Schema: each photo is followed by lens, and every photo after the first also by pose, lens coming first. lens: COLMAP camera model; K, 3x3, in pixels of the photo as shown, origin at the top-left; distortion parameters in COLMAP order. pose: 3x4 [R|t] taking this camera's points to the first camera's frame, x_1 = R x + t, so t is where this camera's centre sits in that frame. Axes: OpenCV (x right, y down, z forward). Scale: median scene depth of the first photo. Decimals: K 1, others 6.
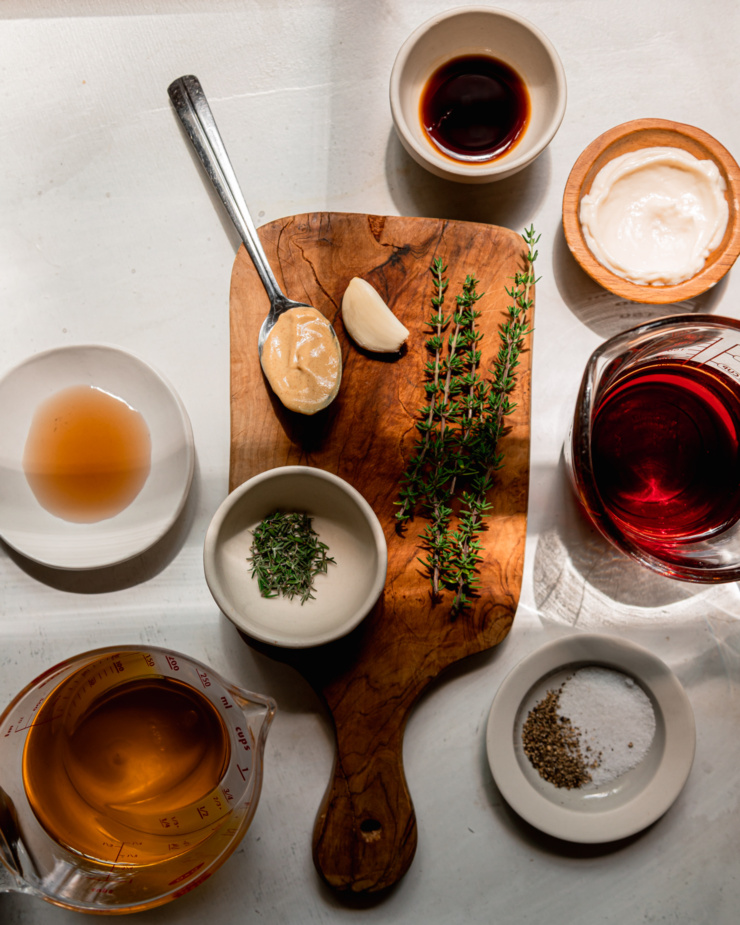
lens RADIAL K [[1204.0, 0, 368.2], [0, 1204.0, 465.6], [0, 0, 1]] dist [-0.010046, 0.000000]
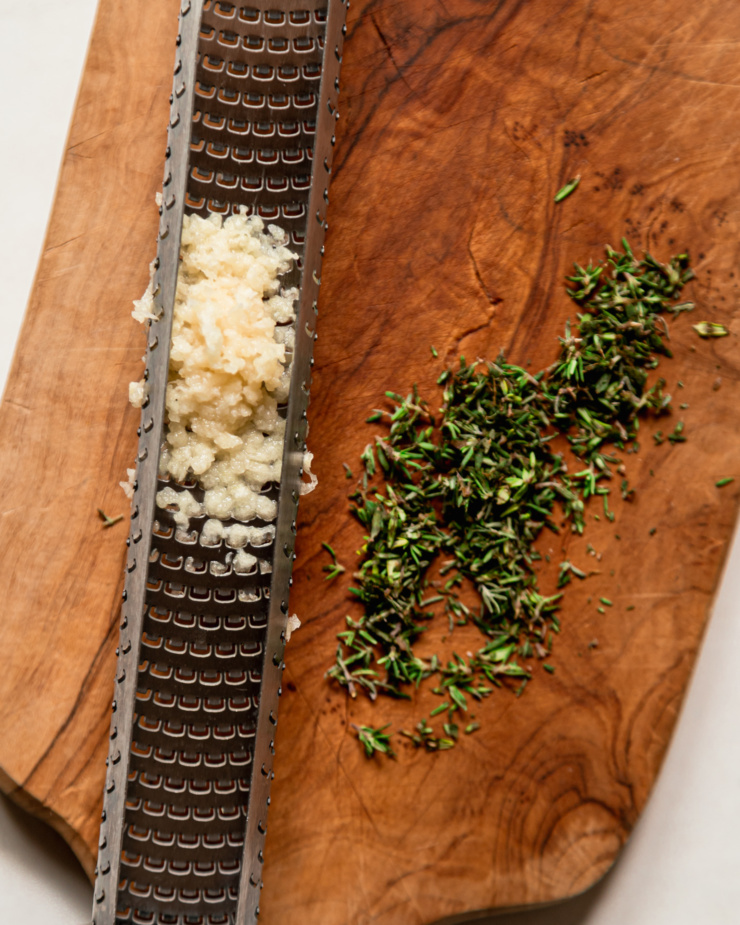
lens RADIAL K [[2345.5, 0, 371.6], [0, 2345.5, 461.1], [0, 0, 1]] dist [0.052127, 0.000000]
pose [[0.973434, 0.228035, -0.020672, 0.026041], [-0.228068, 0.973645, 0.000753, 0.020893], [0.020299, 0.003981, 0.999786, 0.211755]]
